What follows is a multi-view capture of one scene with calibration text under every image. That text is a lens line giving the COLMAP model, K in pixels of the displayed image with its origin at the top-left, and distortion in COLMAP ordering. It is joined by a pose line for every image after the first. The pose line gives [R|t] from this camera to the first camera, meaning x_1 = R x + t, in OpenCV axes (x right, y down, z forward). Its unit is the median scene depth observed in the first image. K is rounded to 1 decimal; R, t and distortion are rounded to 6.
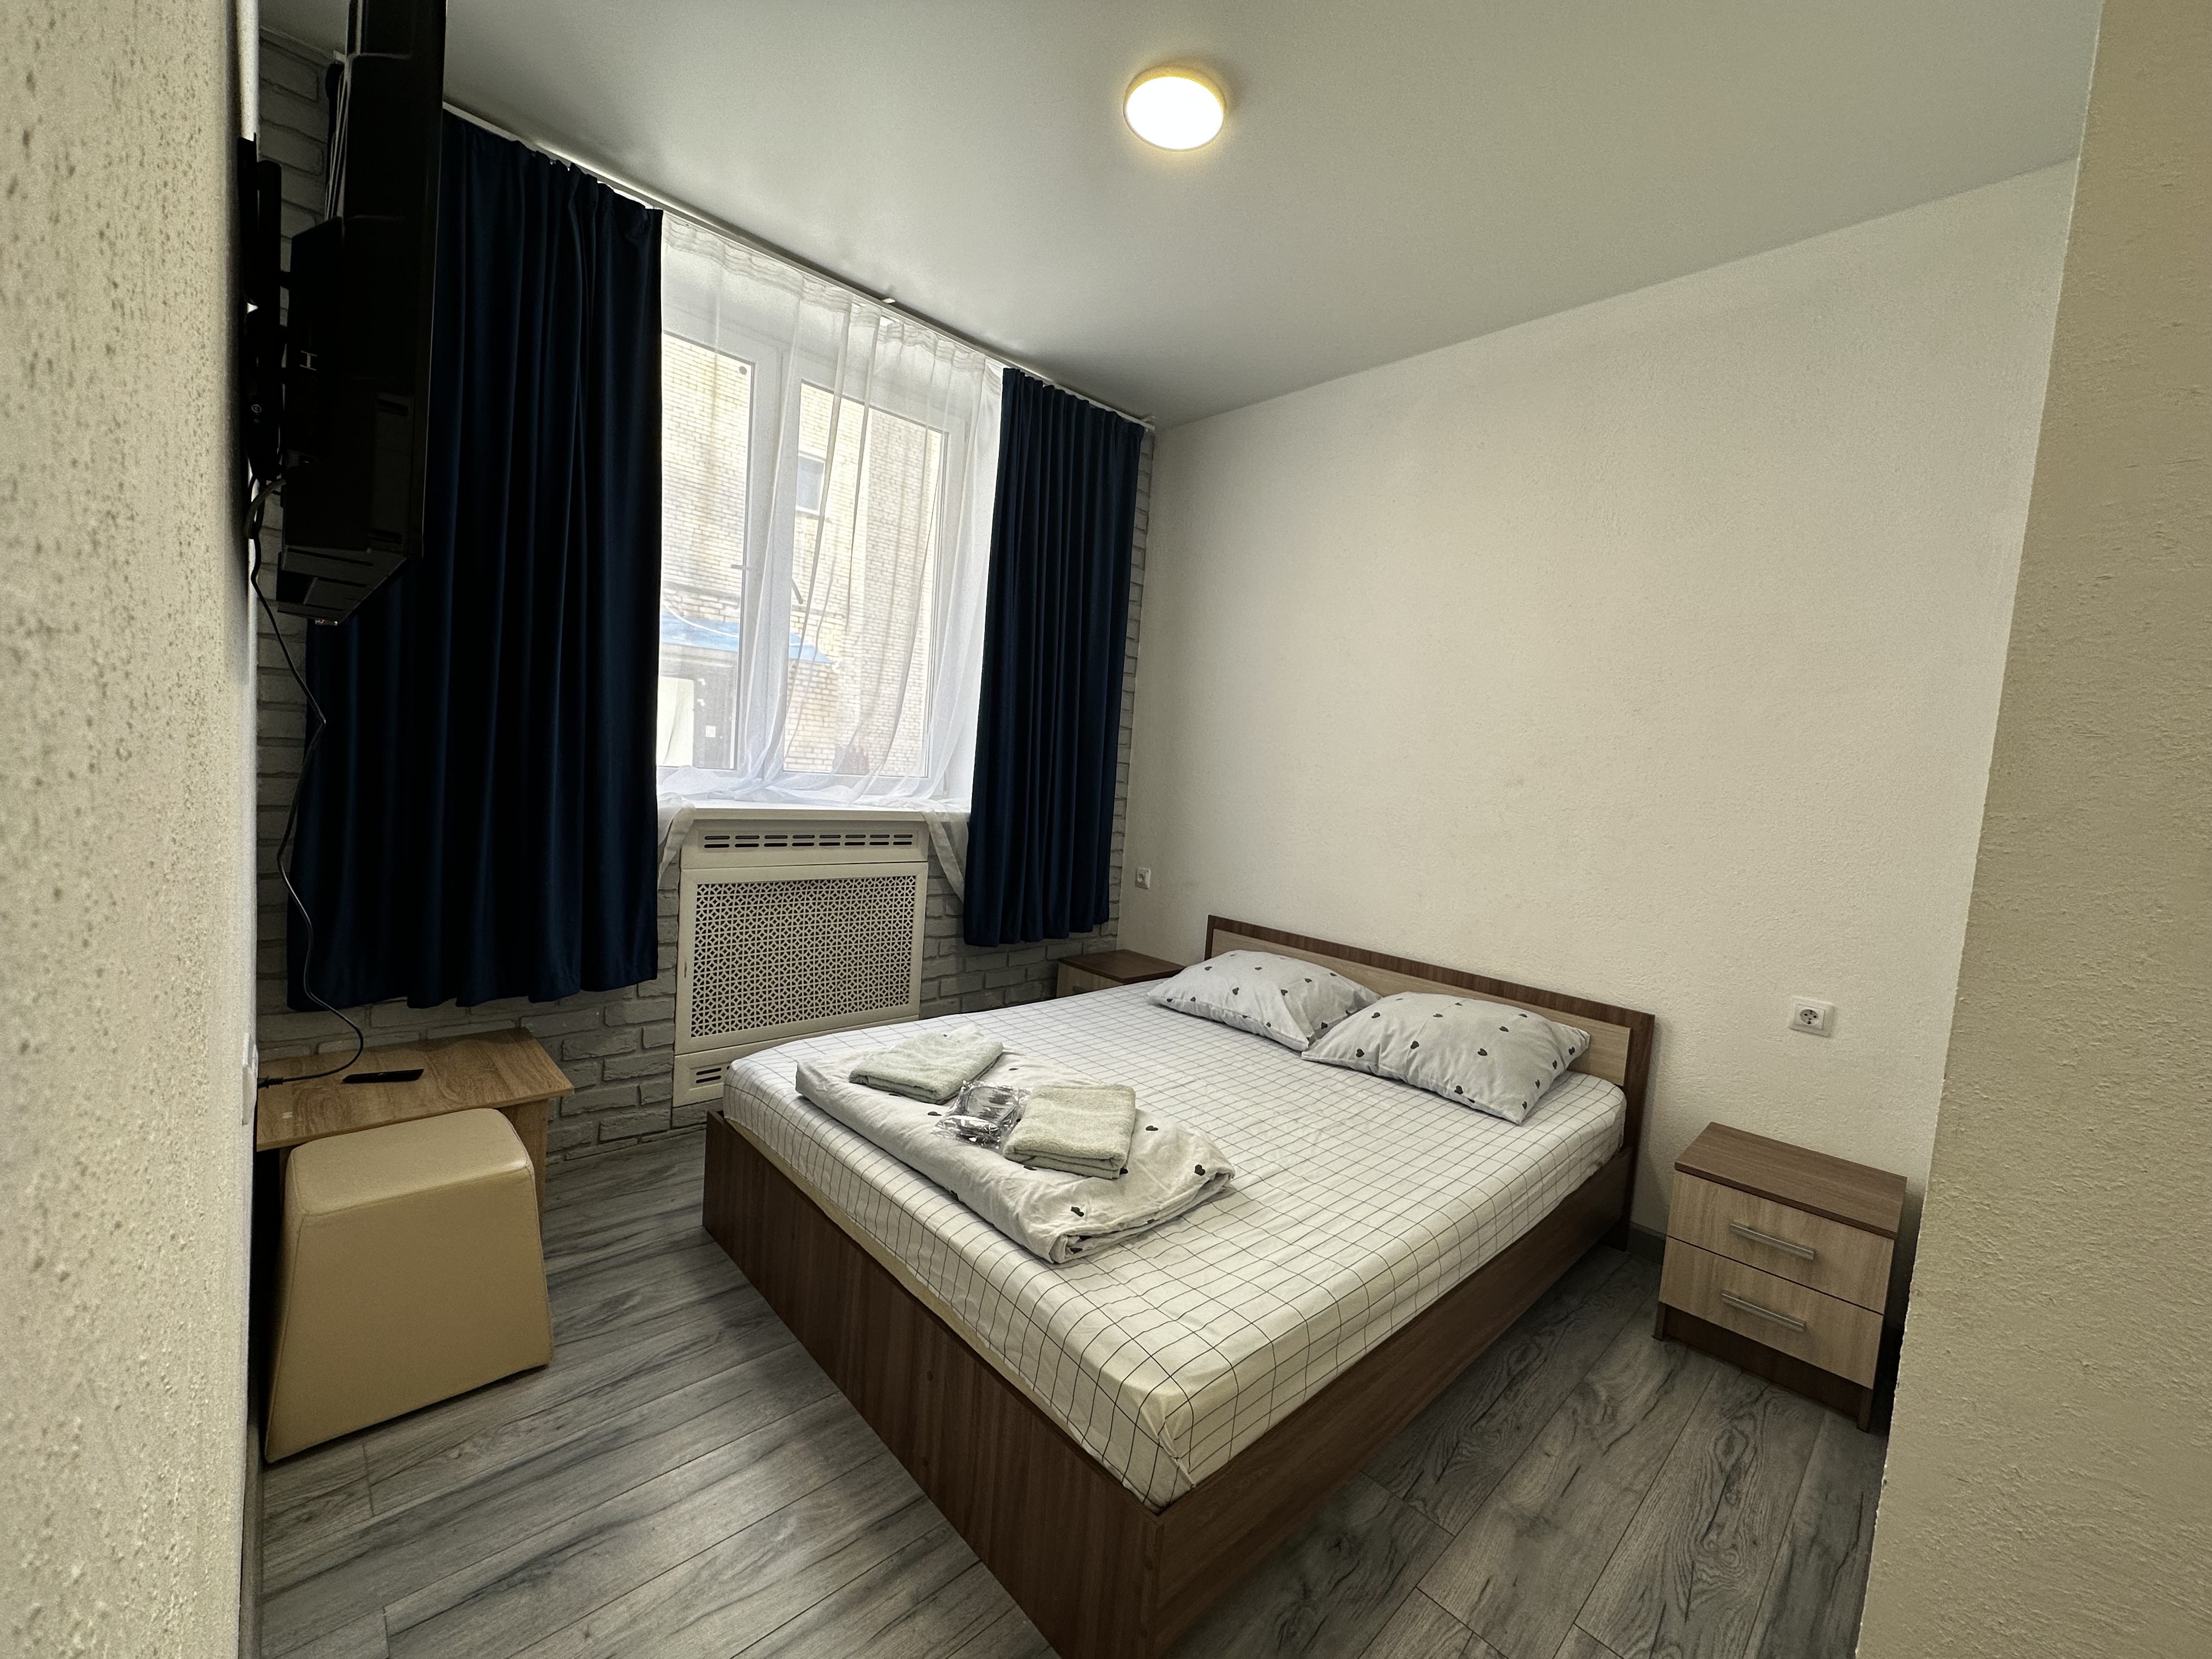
lens RADIAL K [[881.5, 0, 1119.0], [0, 881.5, 830.0], [0, 0, 1]] dist [-0.002469, 0.000155]
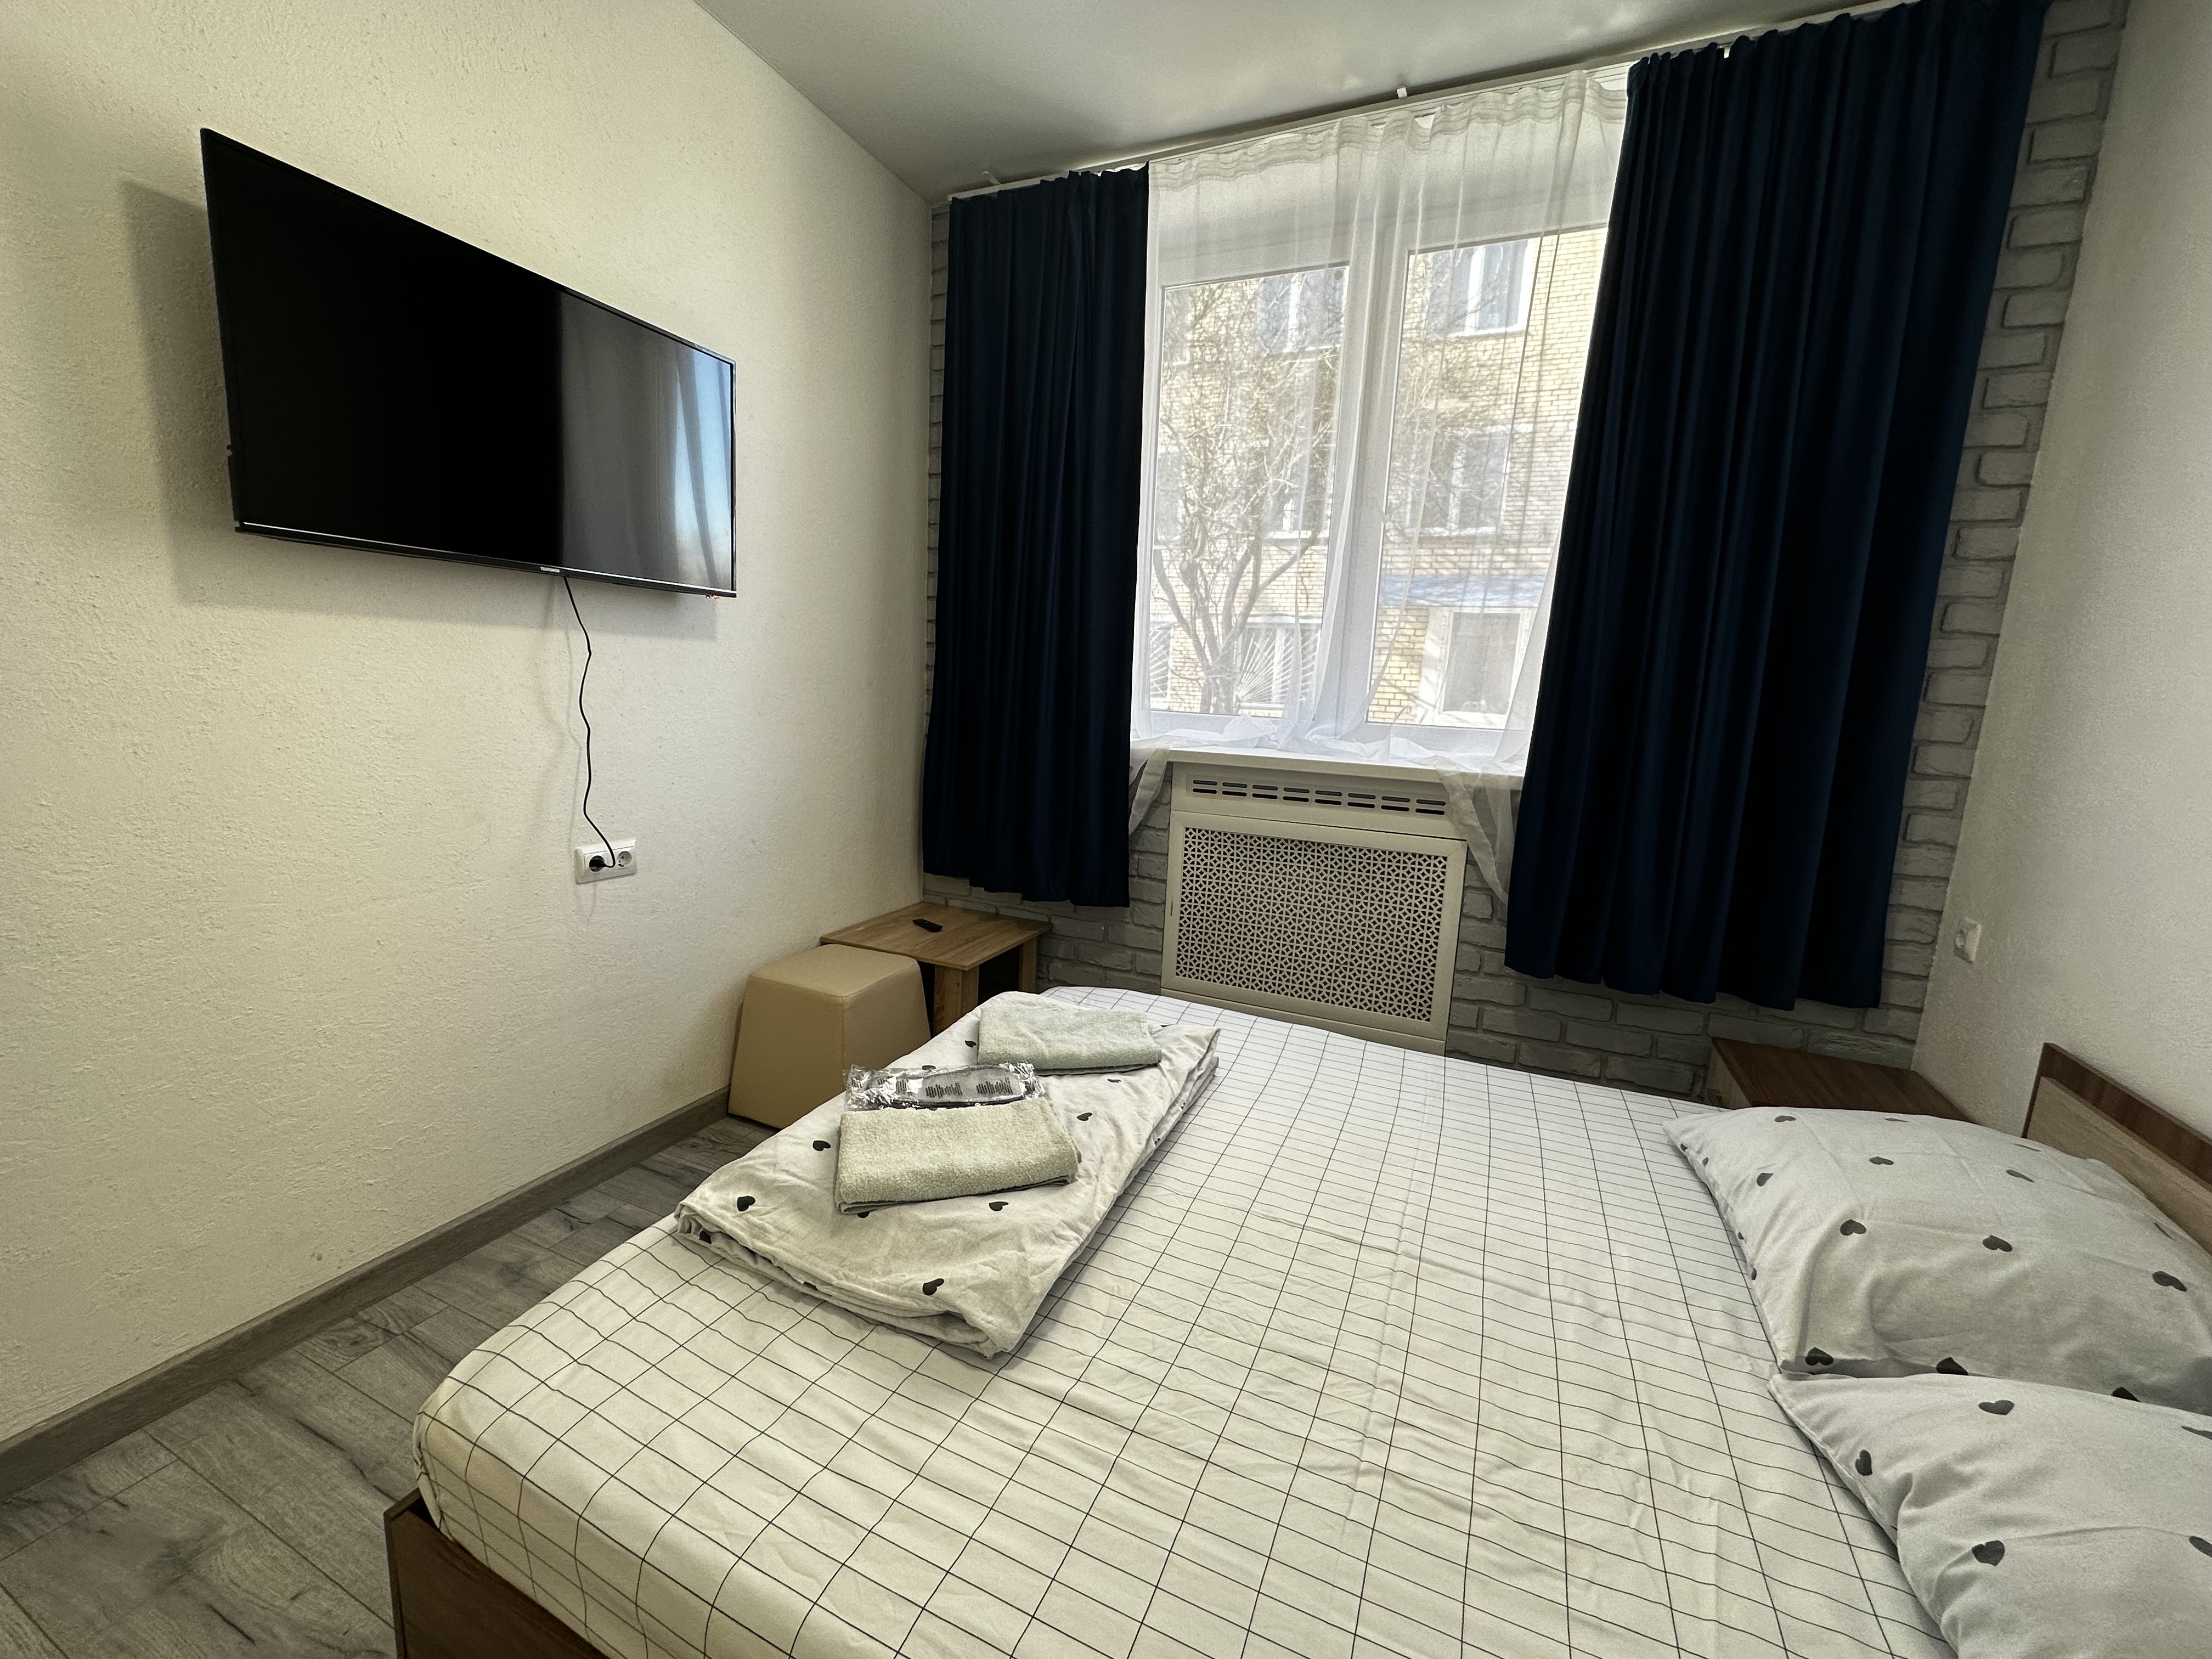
lens RADIAL K [[881.5, 0, 1100.8], [0, 881.5, 830.6], [0, 0, 1]] dist [-0.002469, 0.000155]
pose [[0.371037, 0.096478, -0.923593, 0.416047], [-0.088839, 0.993714, 0.068114, 0.005134], [0.924359, 0.056778, 0.377276, 0.518337]]
